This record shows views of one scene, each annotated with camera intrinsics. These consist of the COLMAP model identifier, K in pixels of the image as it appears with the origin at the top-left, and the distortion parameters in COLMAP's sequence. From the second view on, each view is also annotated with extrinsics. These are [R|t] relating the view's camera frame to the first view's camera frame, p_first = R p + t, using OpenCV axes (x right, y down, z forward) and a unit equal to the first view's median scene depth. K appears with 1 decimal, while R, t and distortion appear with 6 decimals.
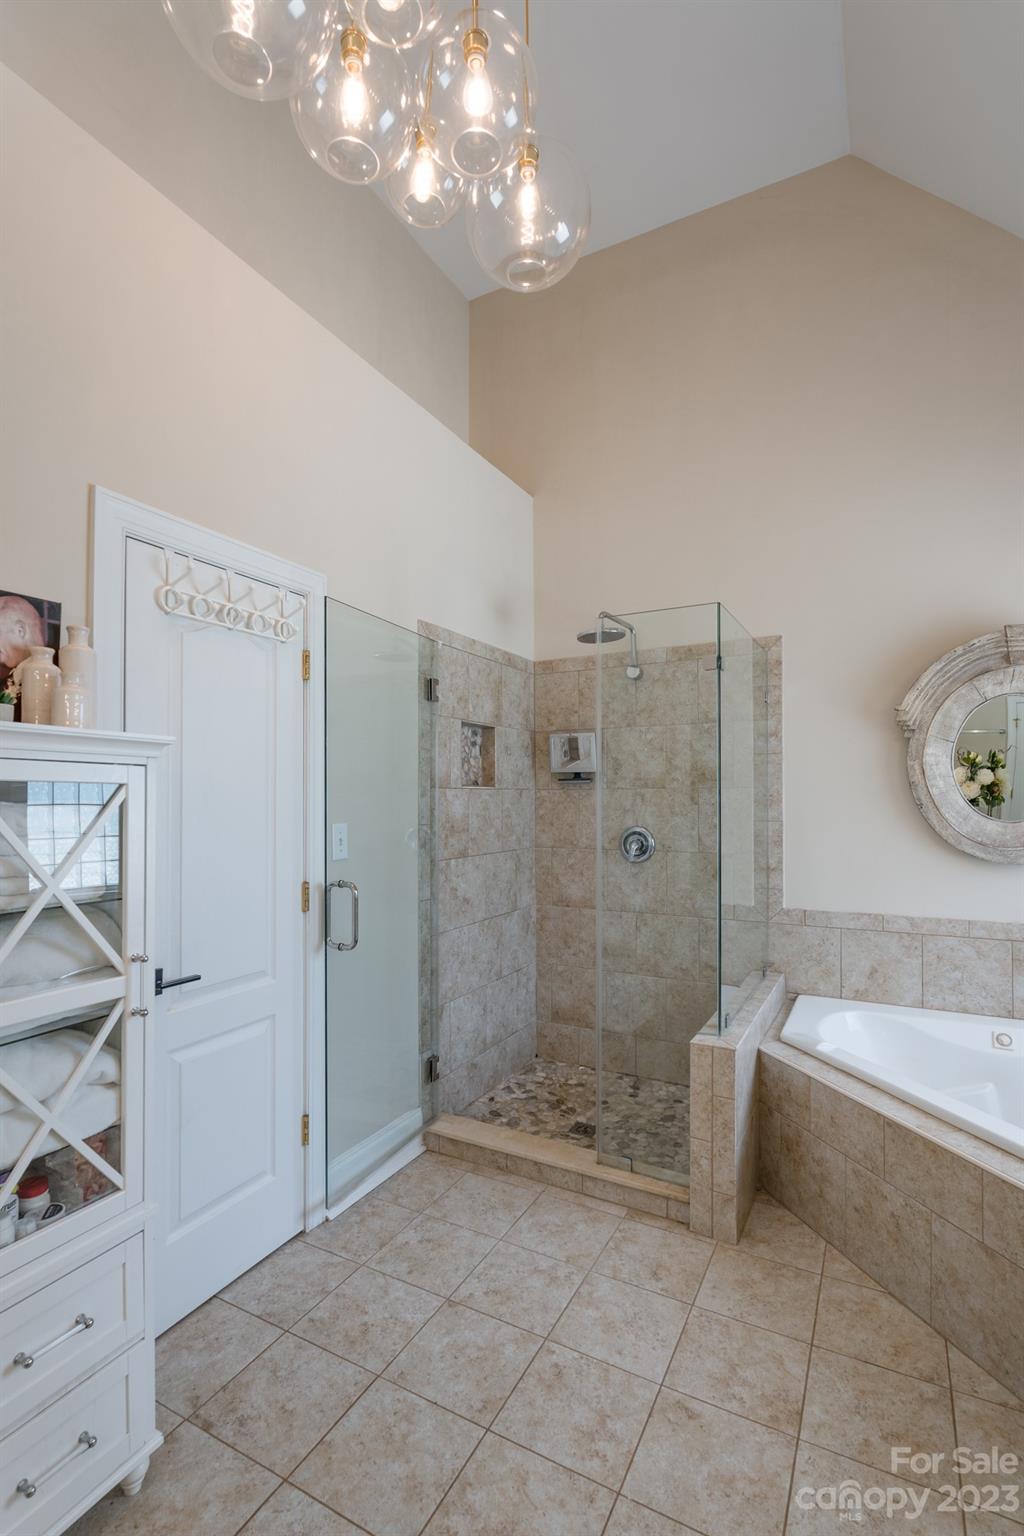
lens RADIAL K [[695.3, 0, 586.3], [0, 695.3, 783.1], [0, 0, 1]] dist [-0.006850, 0.000870]
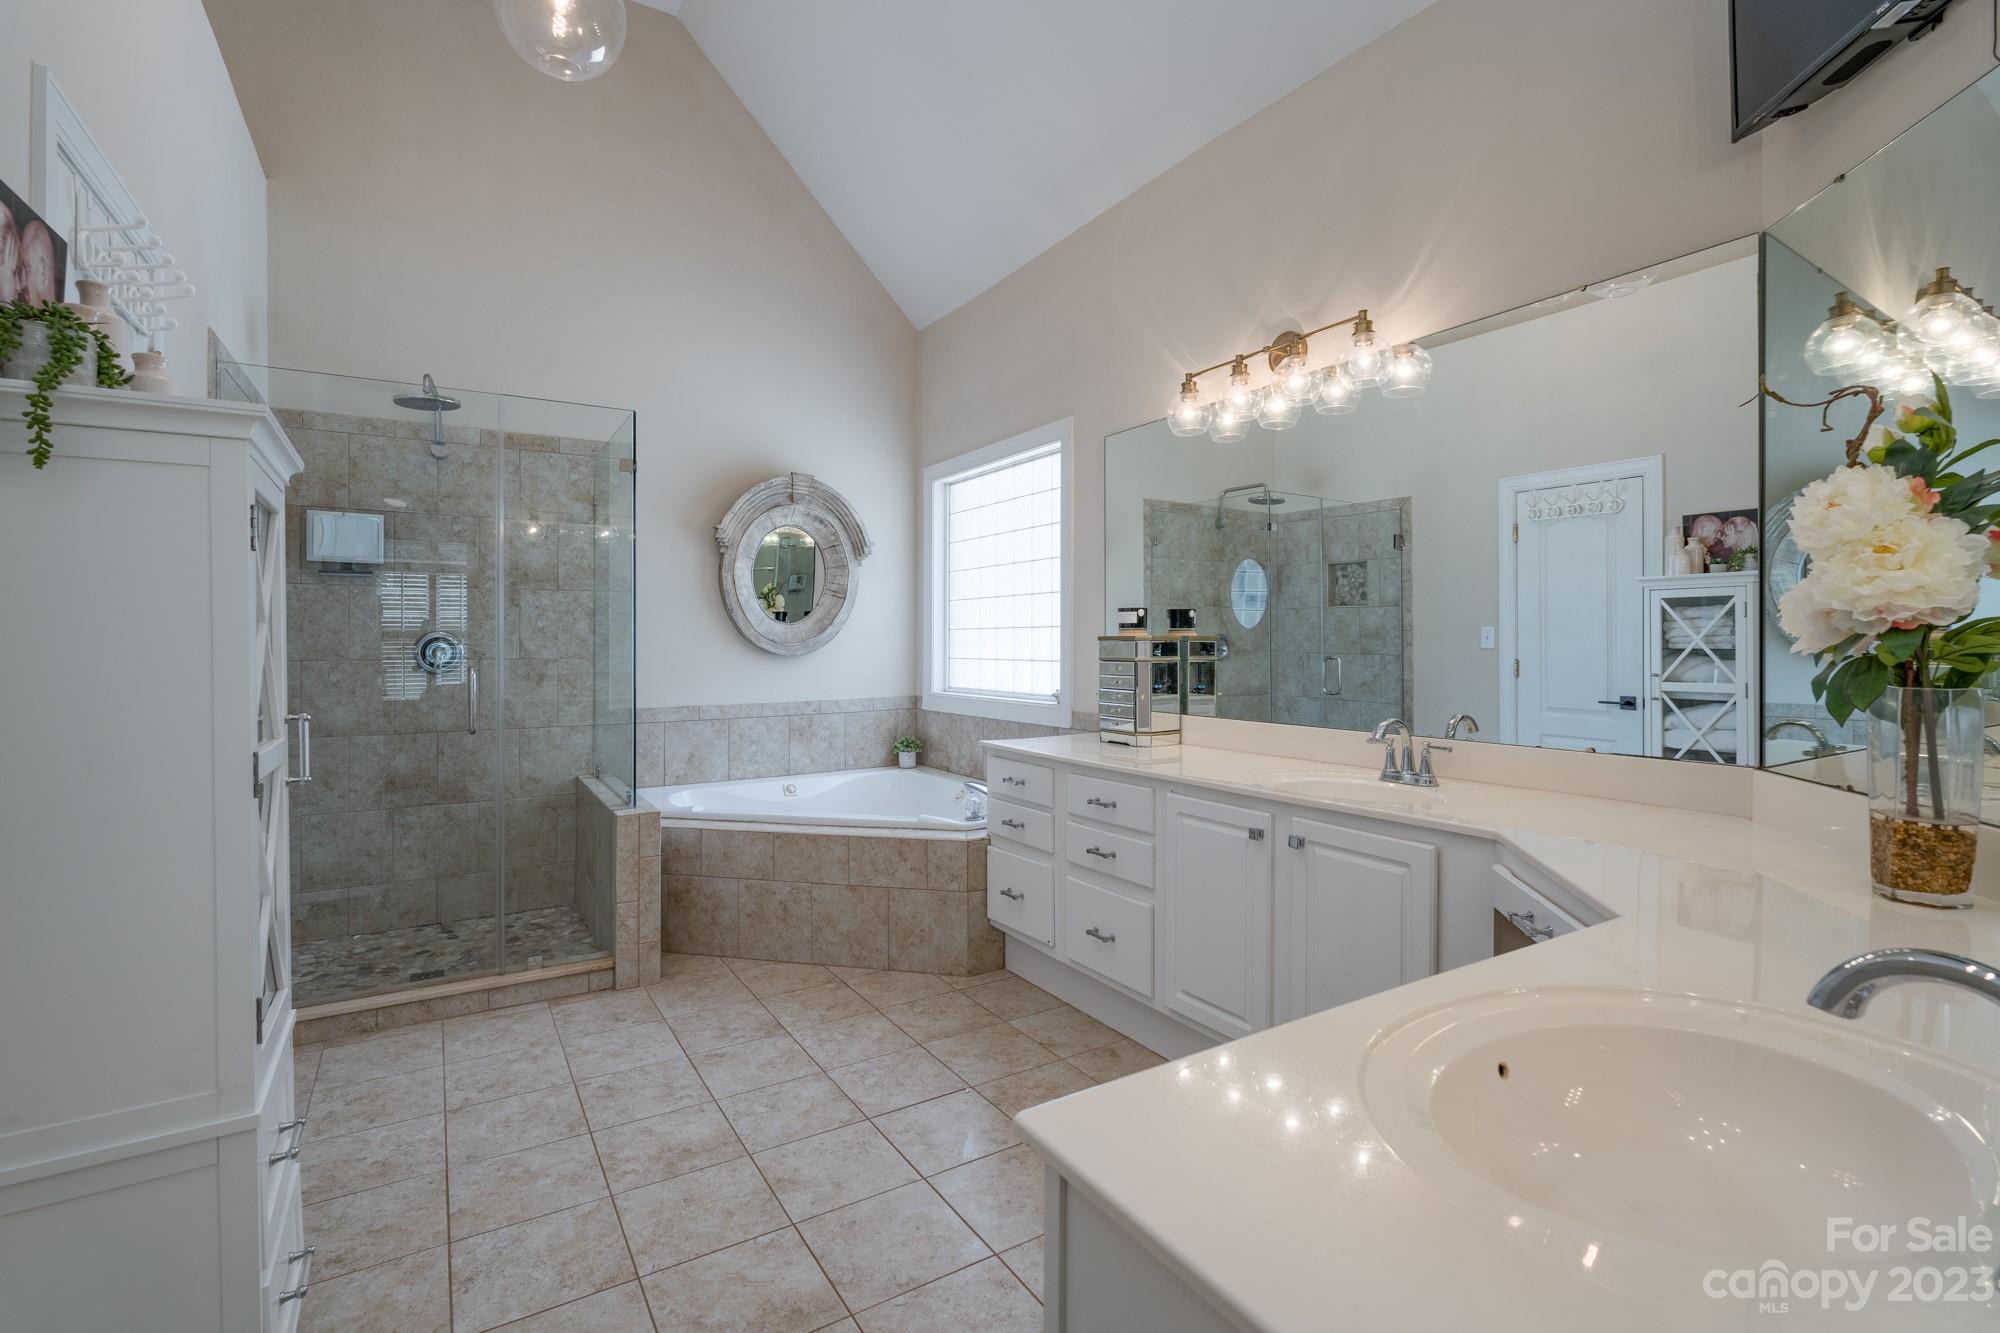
lens RADIAL K [[905.3, 0, 1003.0], [0, 905.3, 654.0], [0, 0, 1]] dist [-0.006850, 0.000870]
pose [[0.486762, -0.009320, 0.873485, -0.661396], [-0.004547, 0.999903, 0.013203, 0.085751], [-0.873523, -0.010398, 0.486673, -0.172473]]
